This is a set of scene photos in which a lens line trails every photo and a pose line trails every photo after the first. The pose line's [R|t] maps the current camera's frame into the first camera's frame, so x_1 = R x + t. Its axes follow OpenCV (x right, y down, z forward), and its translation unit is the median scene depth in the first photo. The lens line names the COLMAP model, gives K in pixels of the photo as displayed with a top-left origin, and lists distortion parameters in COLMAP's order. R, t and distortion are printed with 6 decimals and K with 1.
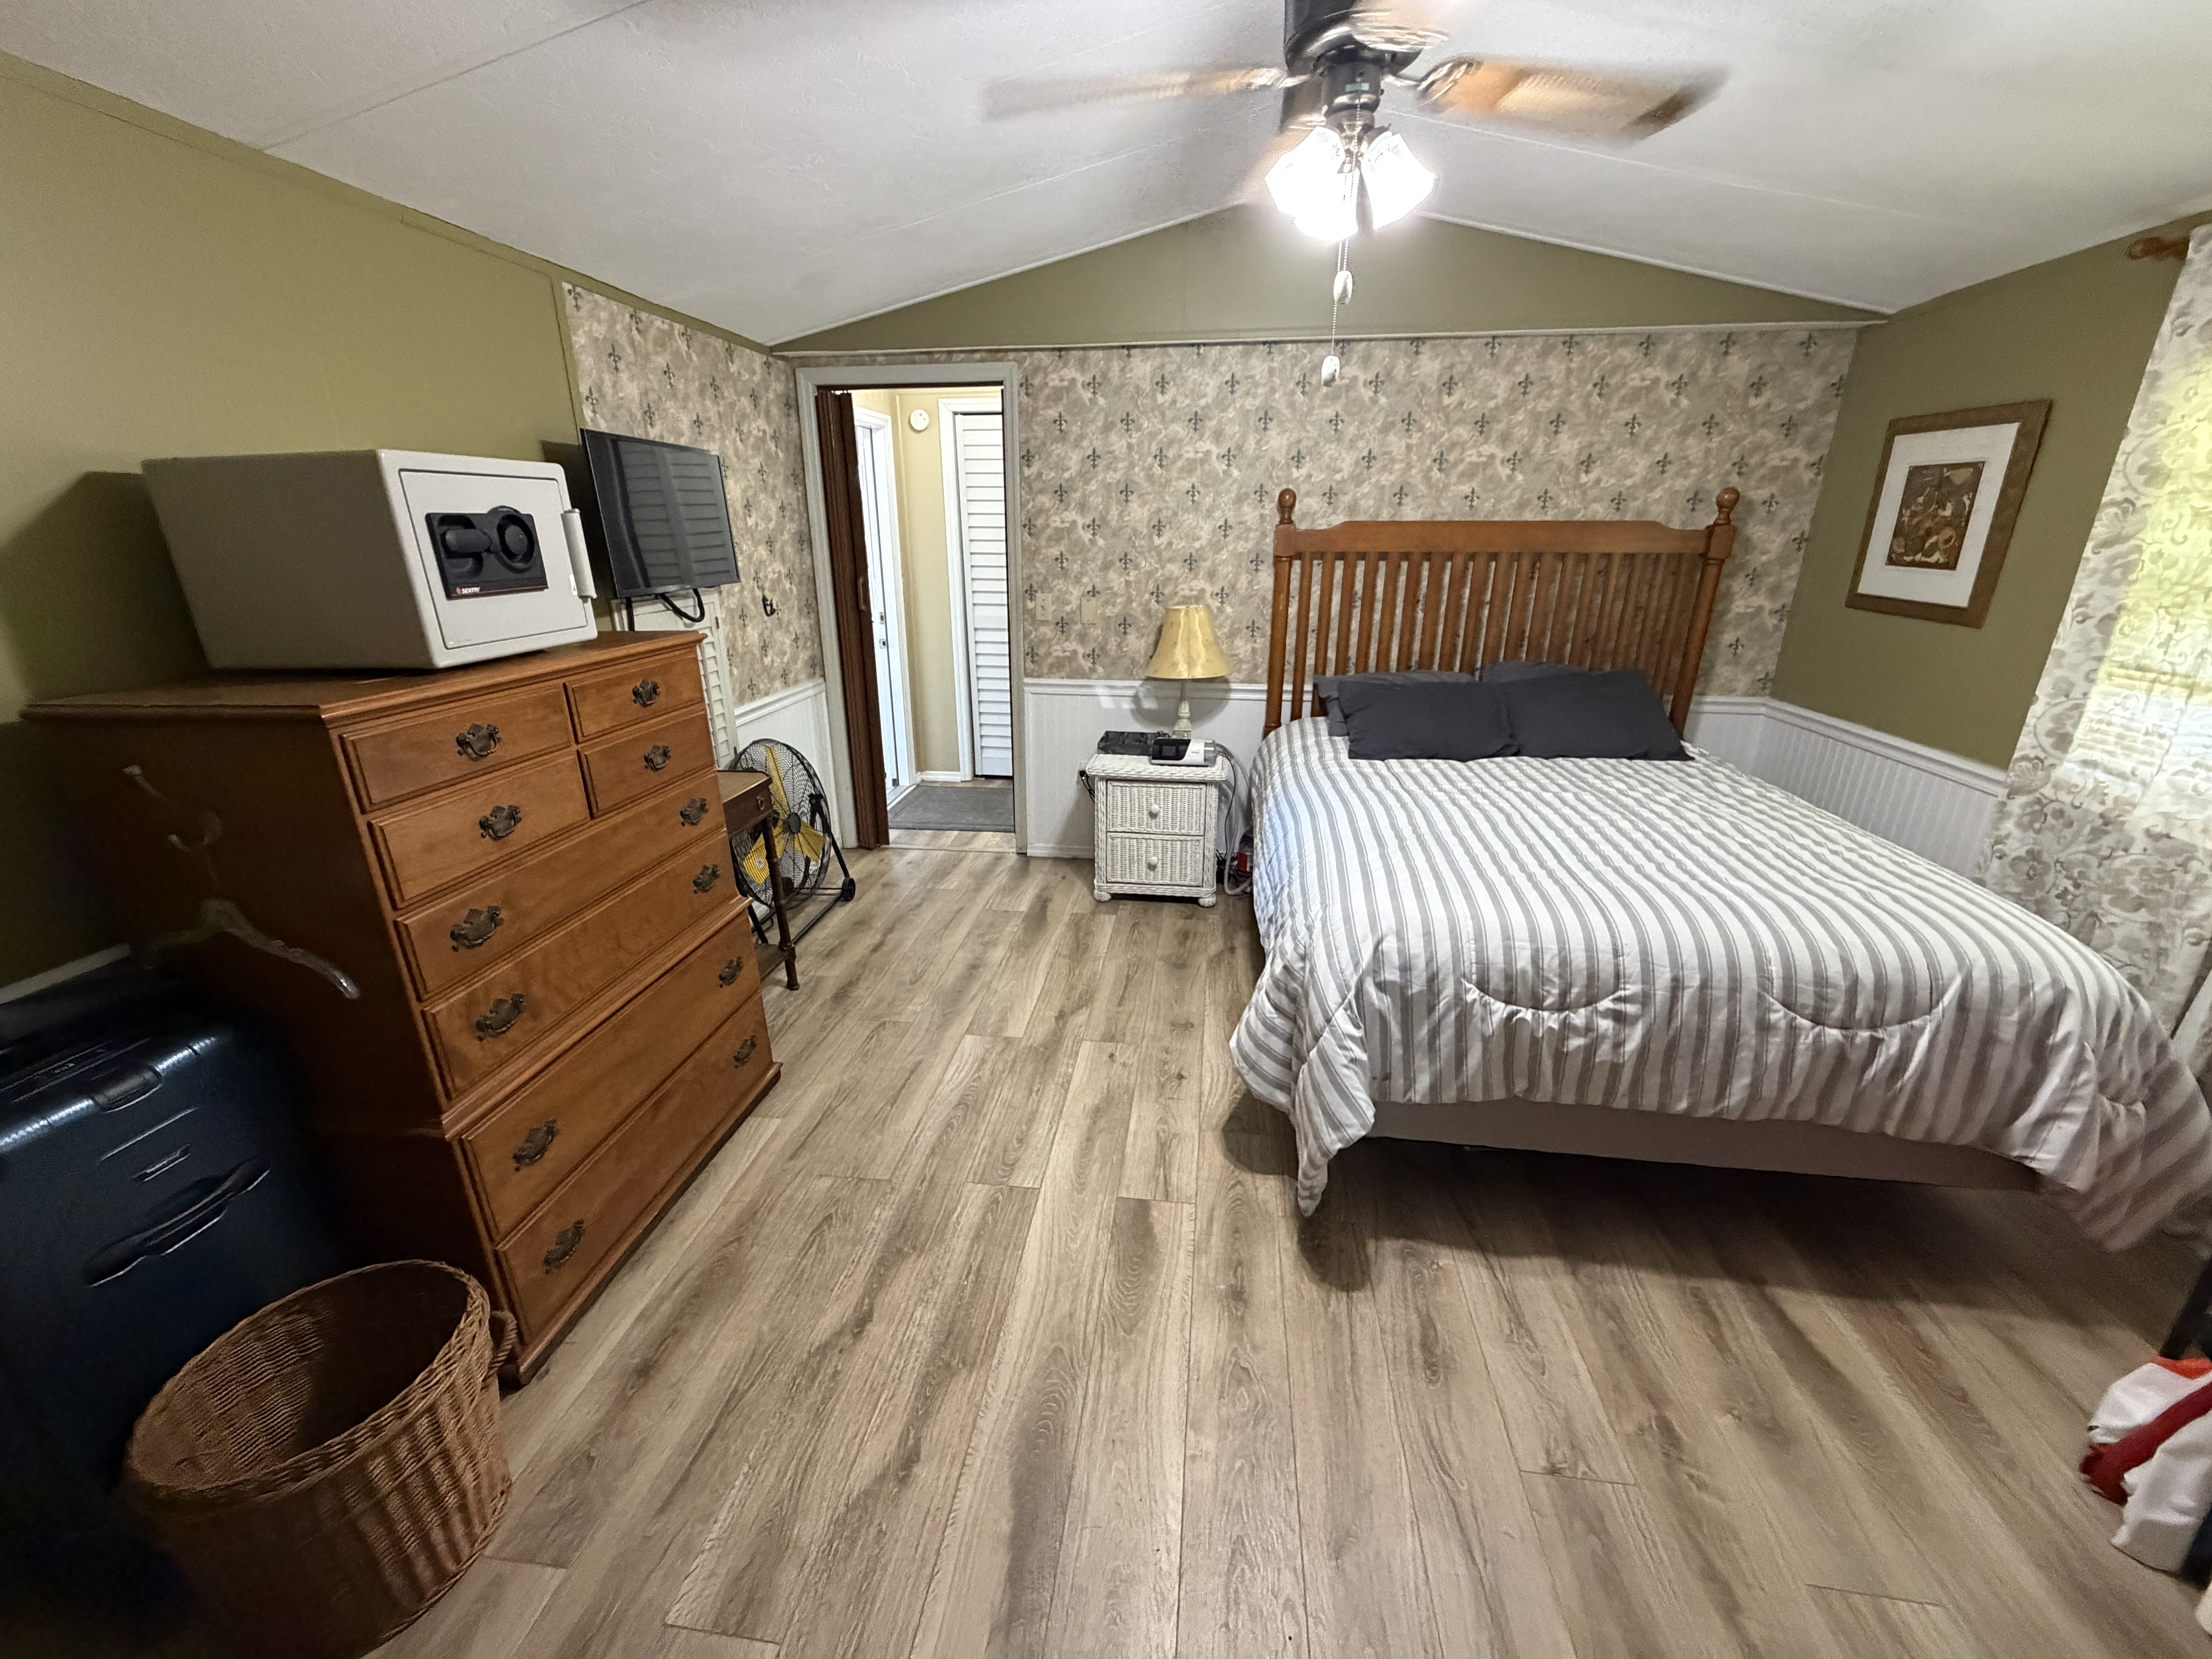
lens RADIAL K [[886.0, 0, 1101.2], [0, 886.0, 827.5], [0, 0, 1]] dist [0.000615, -0.000218]
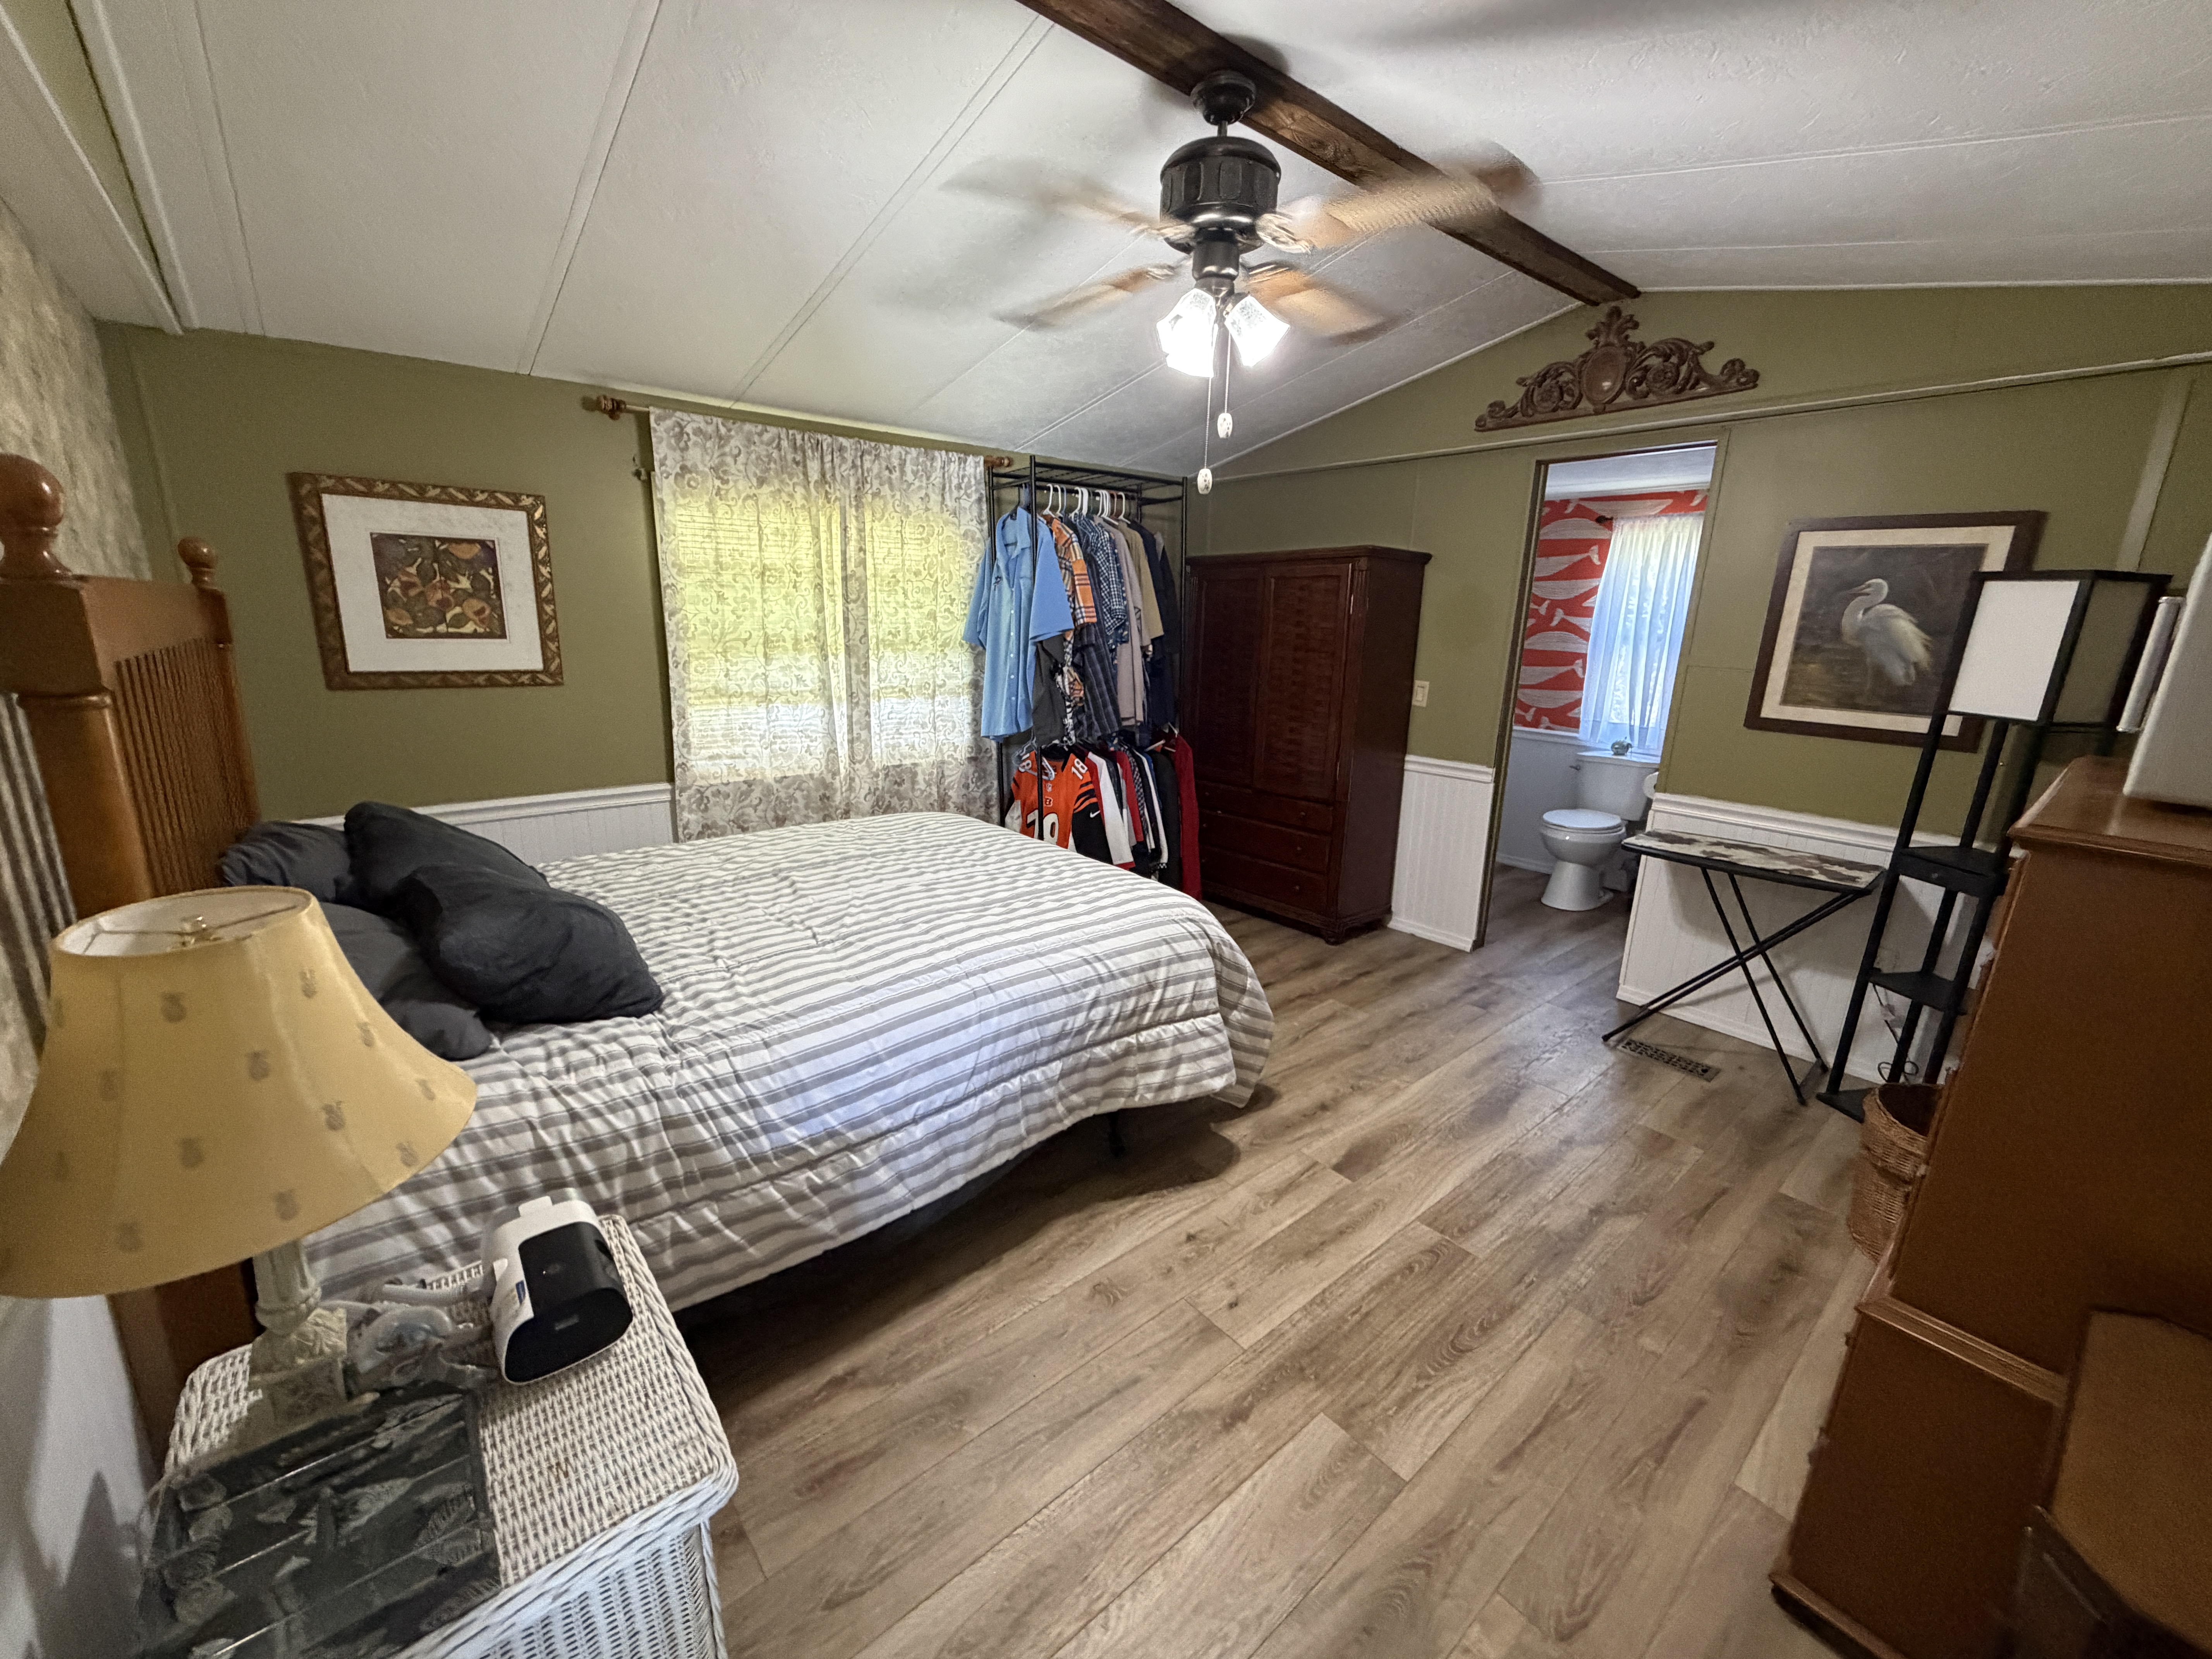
lens RADIAL K [[886.0, 0, 1100.5], [0, 886.0, 829.9], [0, 0, 1]] dist [0.000615, -0.000218]
pose [[-0.741660, -0.170760, 0.648677, -0.317133], [0.201093, 0.865972, 0.457880, -0.446005], [-0.639924, 0.470035, -0.607918, 1.327865]]
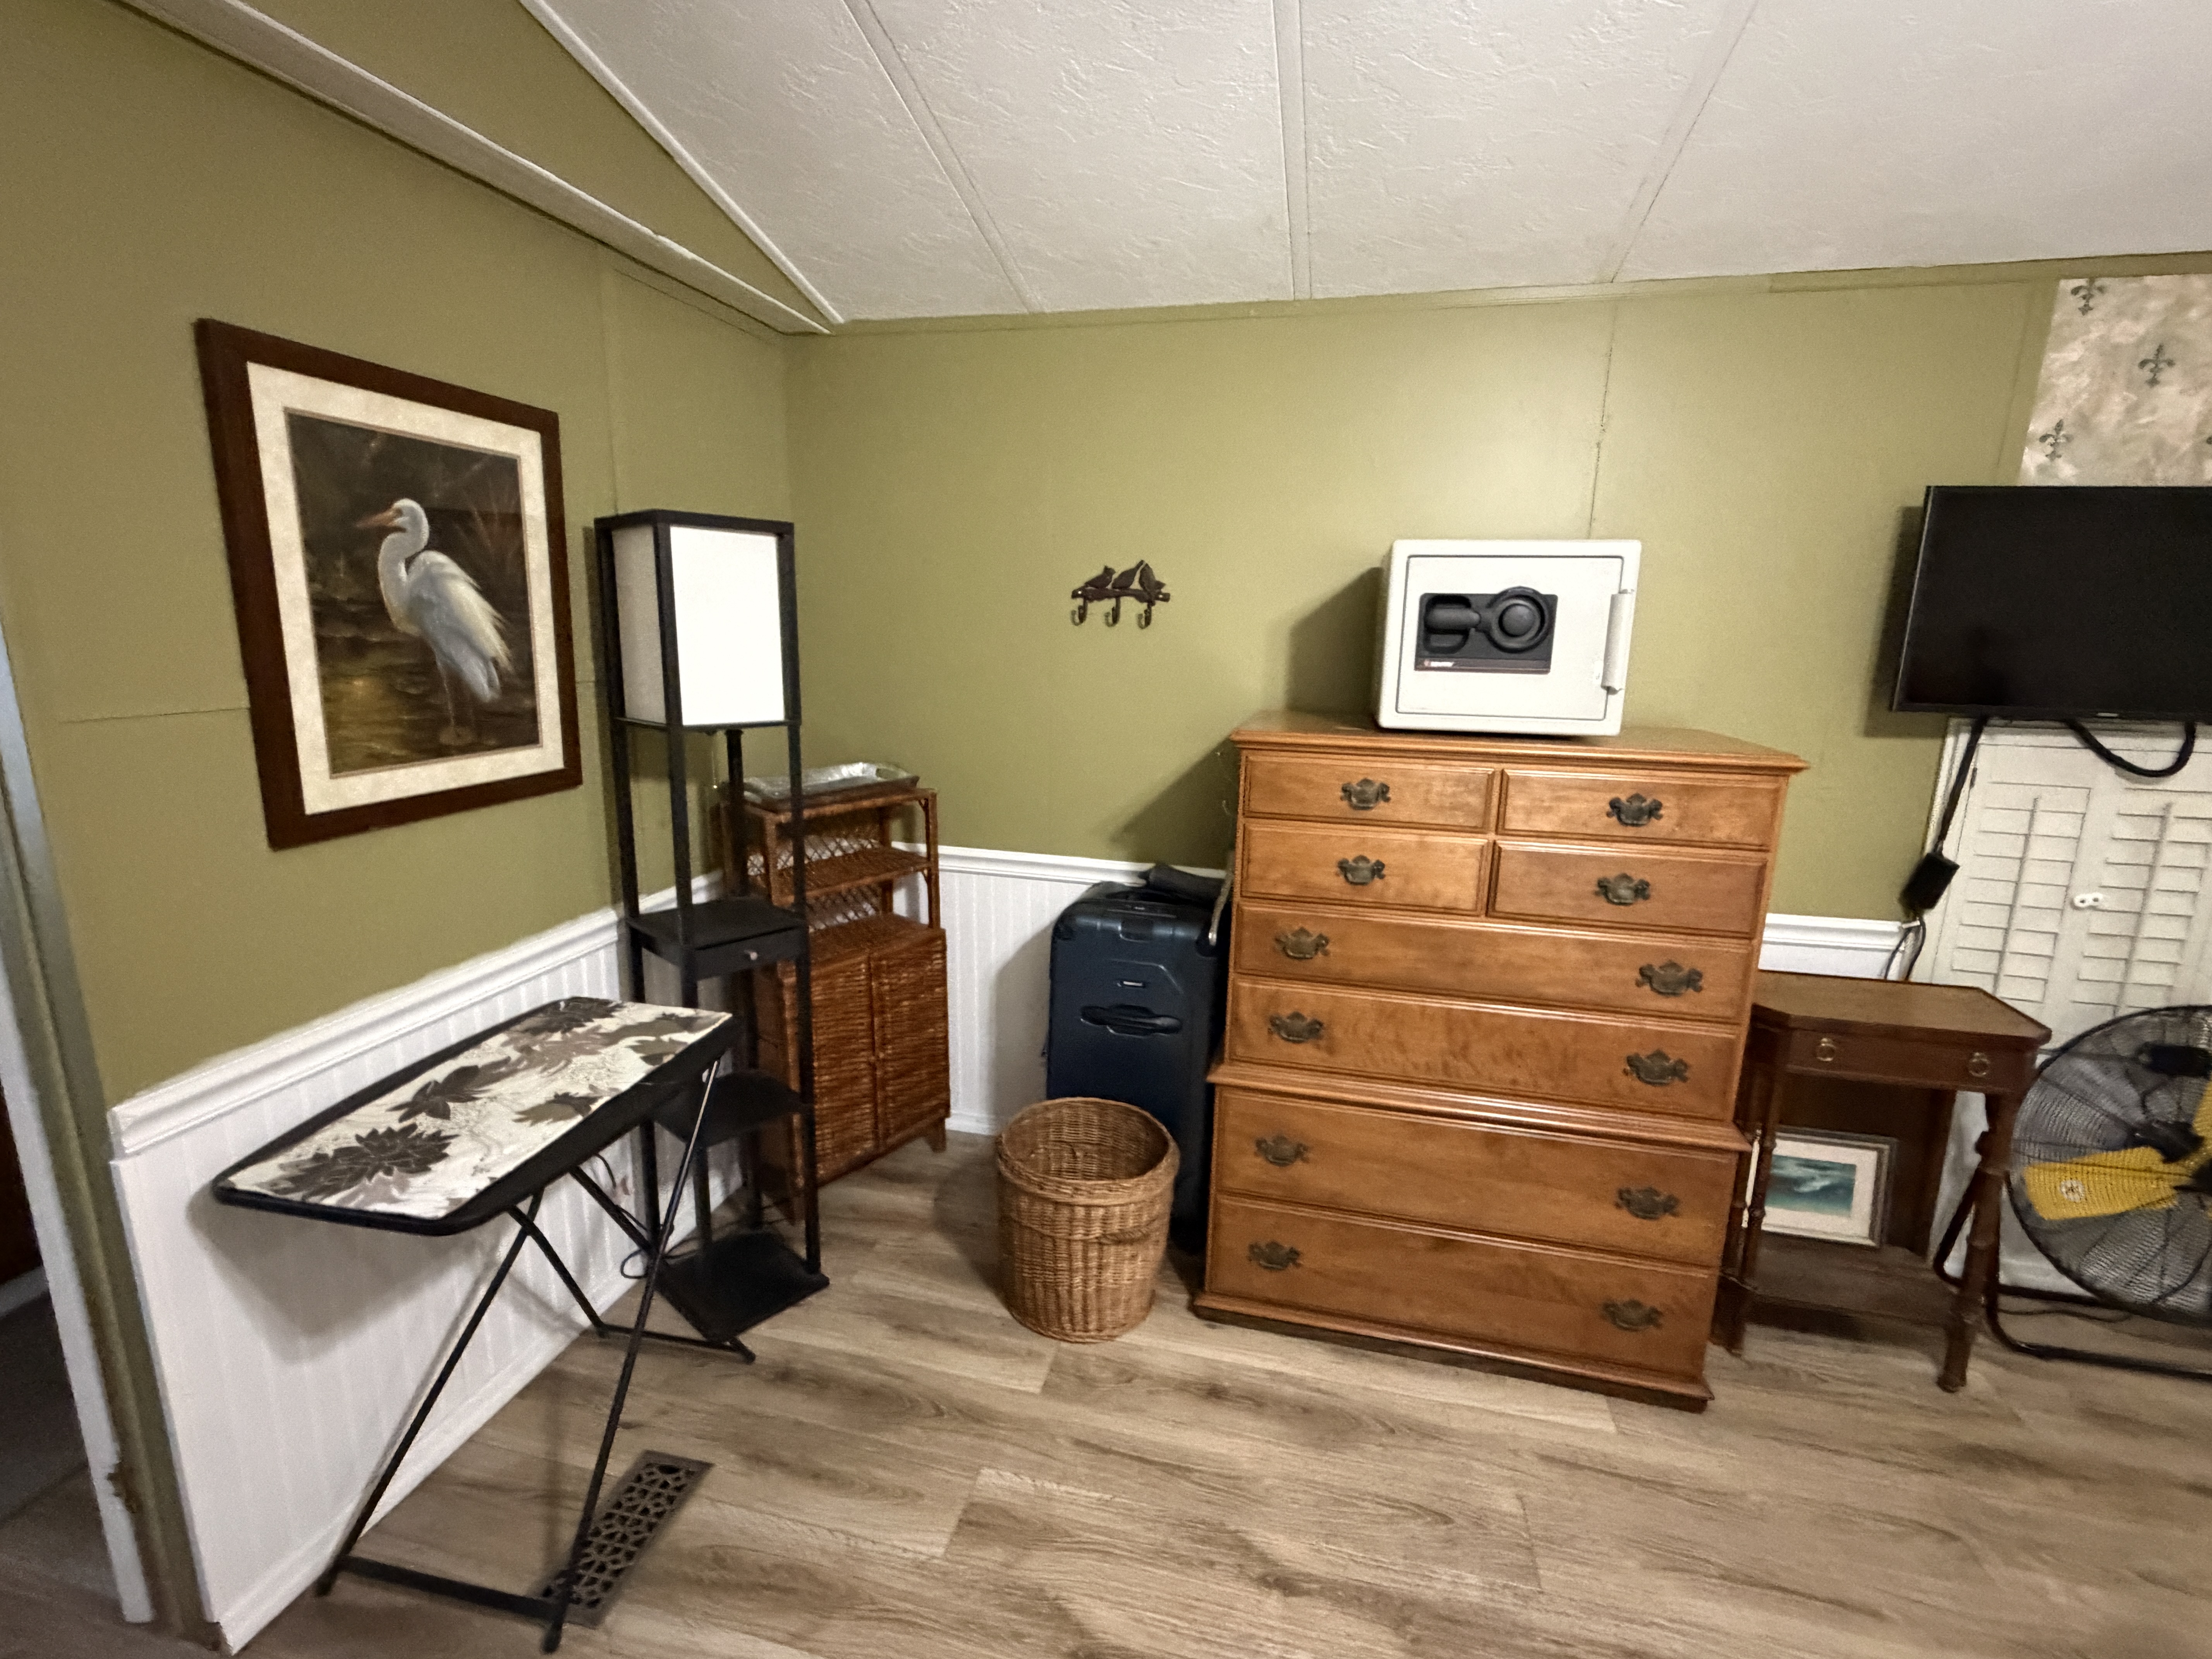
lens RADIAL K [[993.9, 0, 1100.2], [0, 993.9, 826.2], [0, 0, 1]] dist [-0.002388, 0.001577]
pose [[-0.101230, 0.216097, -0.971110, 0.303063], [-0.338346, 0.910461, 0.237871, -0.138347], [0.935561, 0.352651, -0.019050, 0.417574]]
